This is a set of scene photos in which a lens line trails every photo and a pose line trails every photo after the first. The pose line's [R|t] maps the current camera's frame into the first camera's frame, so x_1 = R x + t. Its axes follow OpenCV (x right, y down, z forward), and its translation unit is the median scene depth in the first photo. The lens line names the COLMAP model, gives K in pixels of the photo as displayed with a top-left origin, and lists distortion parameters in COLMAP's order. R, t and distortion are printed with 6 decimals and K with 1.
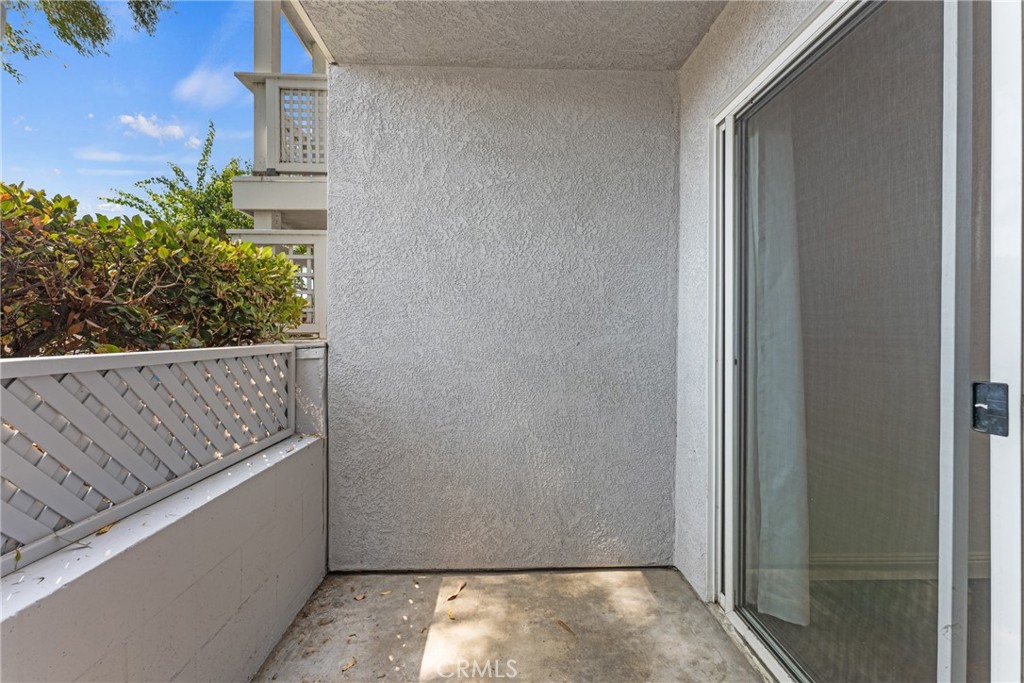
lens RADIAL K [[413.1, 0, 511.0], [0, 413.1, 336.0], [0, 0, 1]] dist [0.000846, -0.000213]
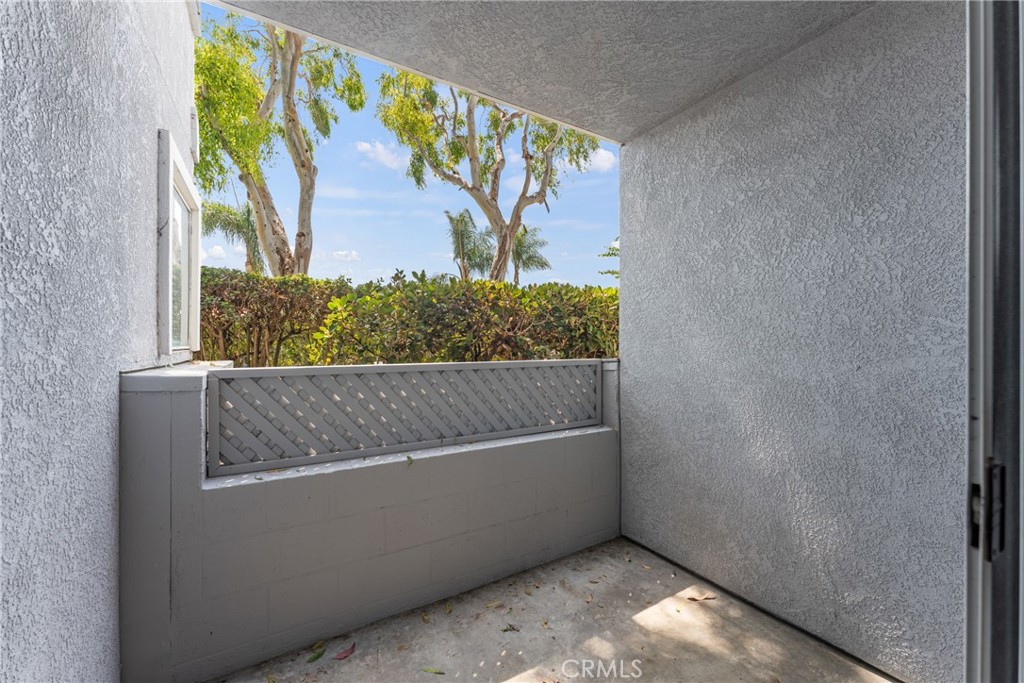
lens RADIAL K [[413.1, 0, 509.3], [0, 413.1, 345.6], [0, 0, 1]] dist [0.000846, -0.000213]
pose [[0.485214, -0.002784, -0.874391, 0.527599], [-0.003115, 0.999983, -0.004912, -0.017544], [0.874390, 0.005107, 0.485197, 0.055467]]
